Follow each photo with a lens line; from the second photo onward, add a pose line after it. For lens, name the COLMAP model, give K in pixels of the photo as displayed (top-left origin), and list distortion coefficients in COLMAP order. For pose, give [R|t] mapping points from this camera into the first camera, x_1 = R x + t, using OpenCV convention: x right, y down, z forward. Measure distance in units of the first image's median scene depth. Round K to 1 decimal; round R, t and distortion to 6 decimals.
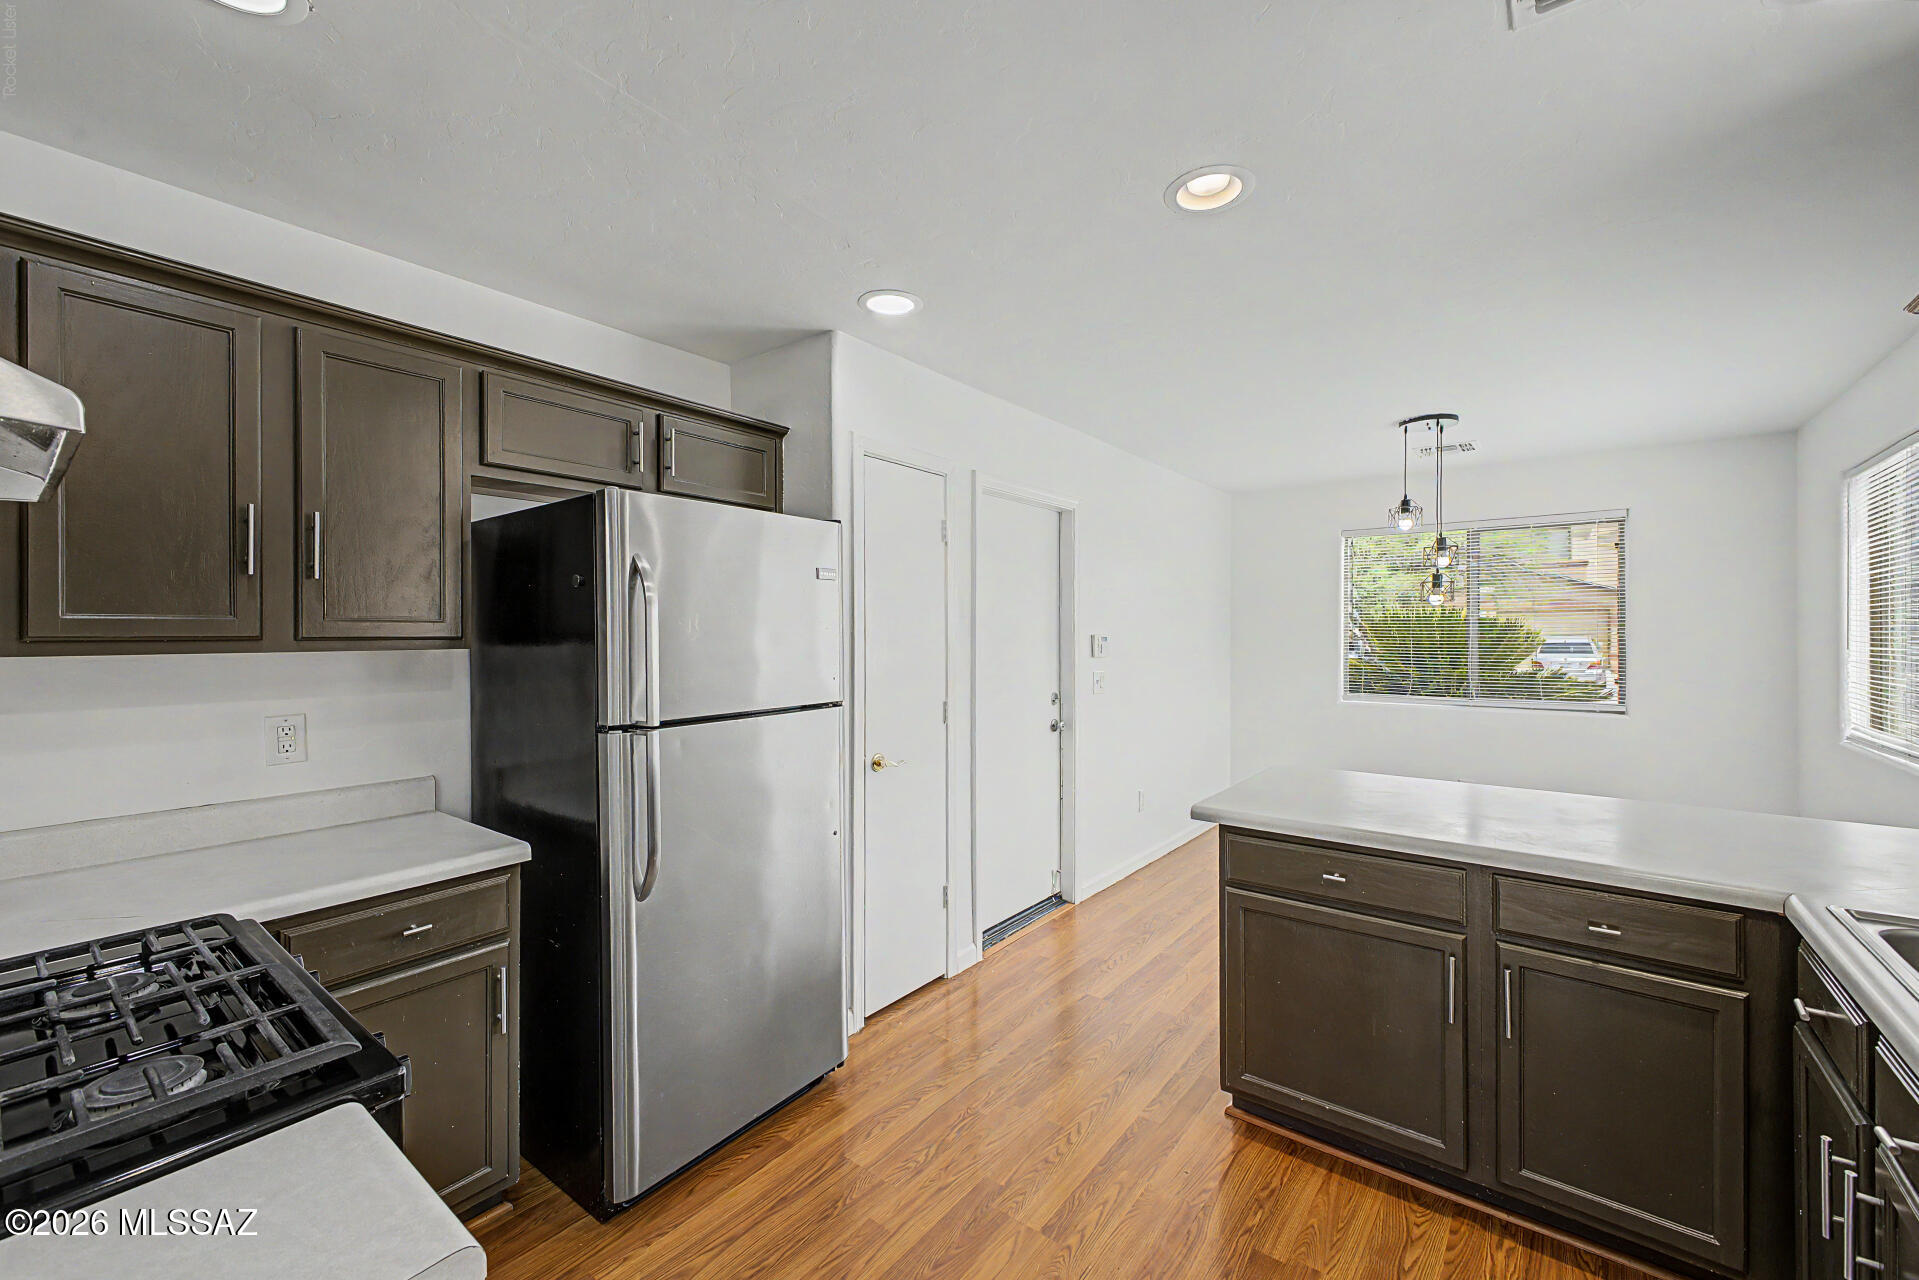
lens RADIAL K [[769.8, 0, 969.0], [0, 769.8, 641.9], [0, 0, 1]] dist [0.021400, -0.005706]
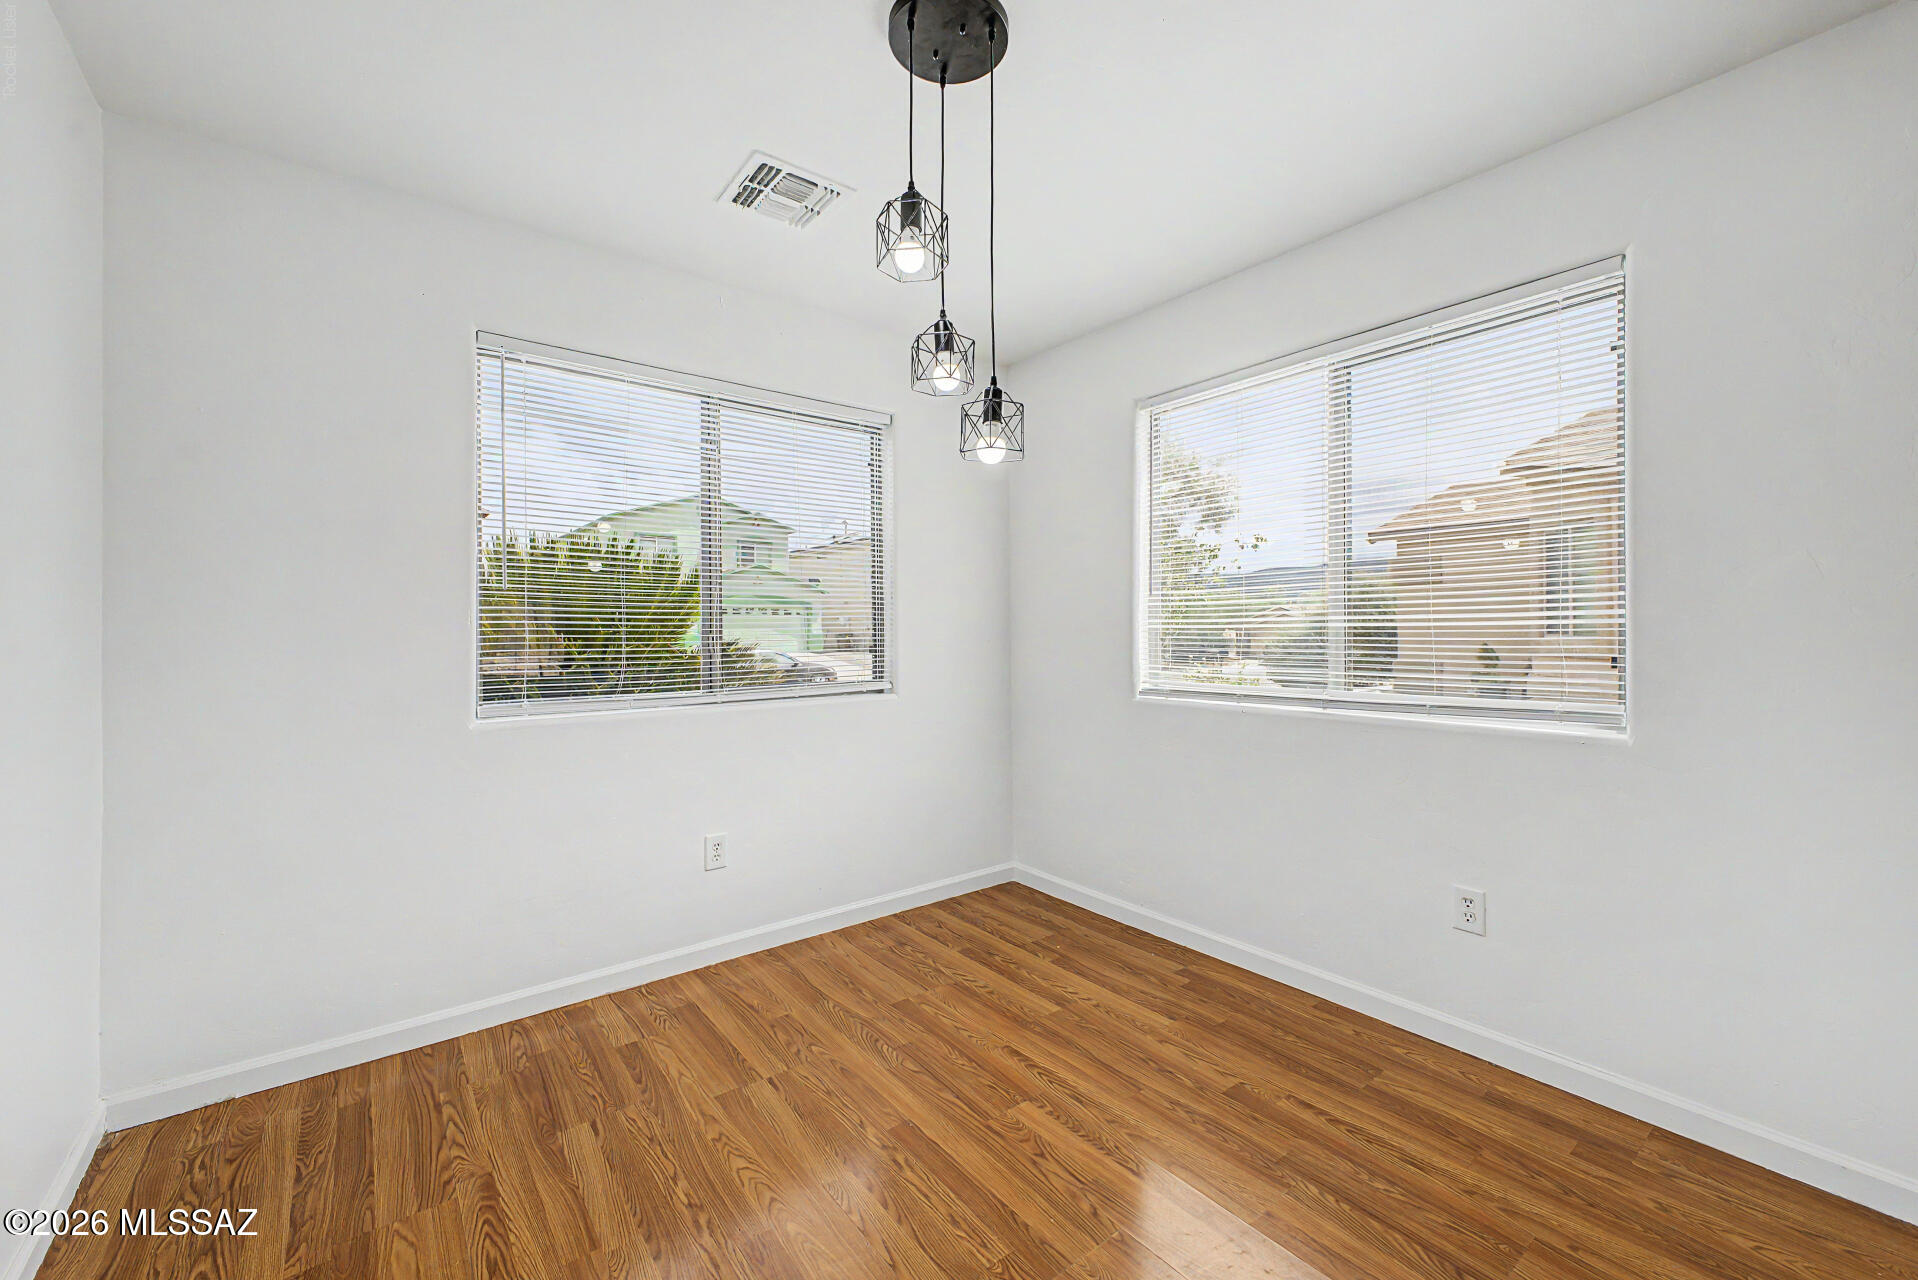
lens RADIAL K [[769.4, 0, 966.3], [0, 769.4, 628.2], [0, 0, 1]] dist [0.021400, -0.005706]
pose [[0.245862, 0.003423, 0.969299, 0.180863], [0.017363, 0.999818, -0.007935, 0.045414], [-0.969149, 0.018781, 0.245758, 0.874810]]
